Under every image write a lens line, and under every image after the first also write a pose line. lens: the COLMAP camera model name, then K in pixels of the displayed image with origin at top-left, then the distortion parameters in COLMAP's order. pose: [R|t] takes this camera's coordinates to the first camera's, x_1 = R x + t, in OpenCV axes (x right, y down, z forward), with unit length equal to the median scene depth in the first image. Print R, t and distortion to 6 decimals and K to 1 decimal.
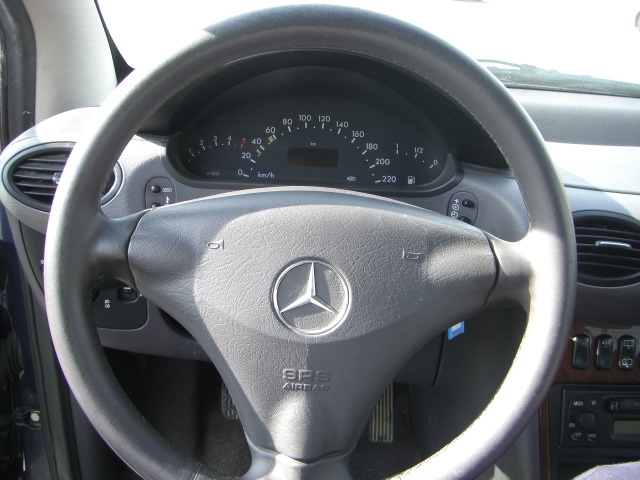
lens RADIAL K [[731.3, 0, 320.0], [0, 731.3, 240.0], [0, 0, 1]] dist [-0.215805, 0.205523]
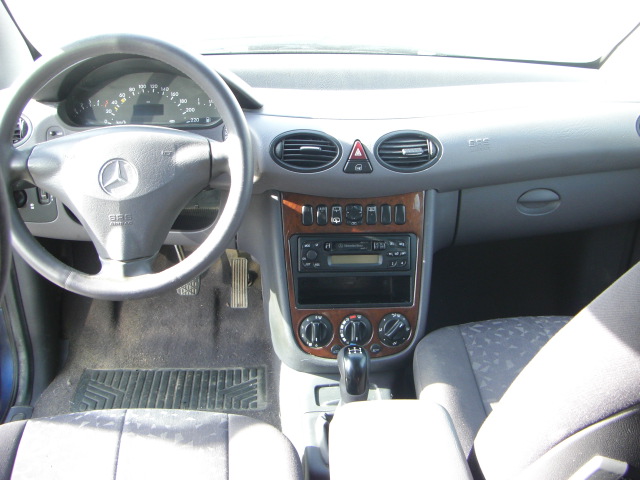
lens RADIAL K [[731.3, 0, 320.0], [0, 731.3, 240.0], [0, 0, 1]] dist [-0.215805, 0.205523]
pose [[0.997590, -0.054847, 0.042494, 0.318959], [0.052114, 0.996655, 0.062954, 0.108637], [-0.045805, -0.060588, 0.997111, -0.730306]]
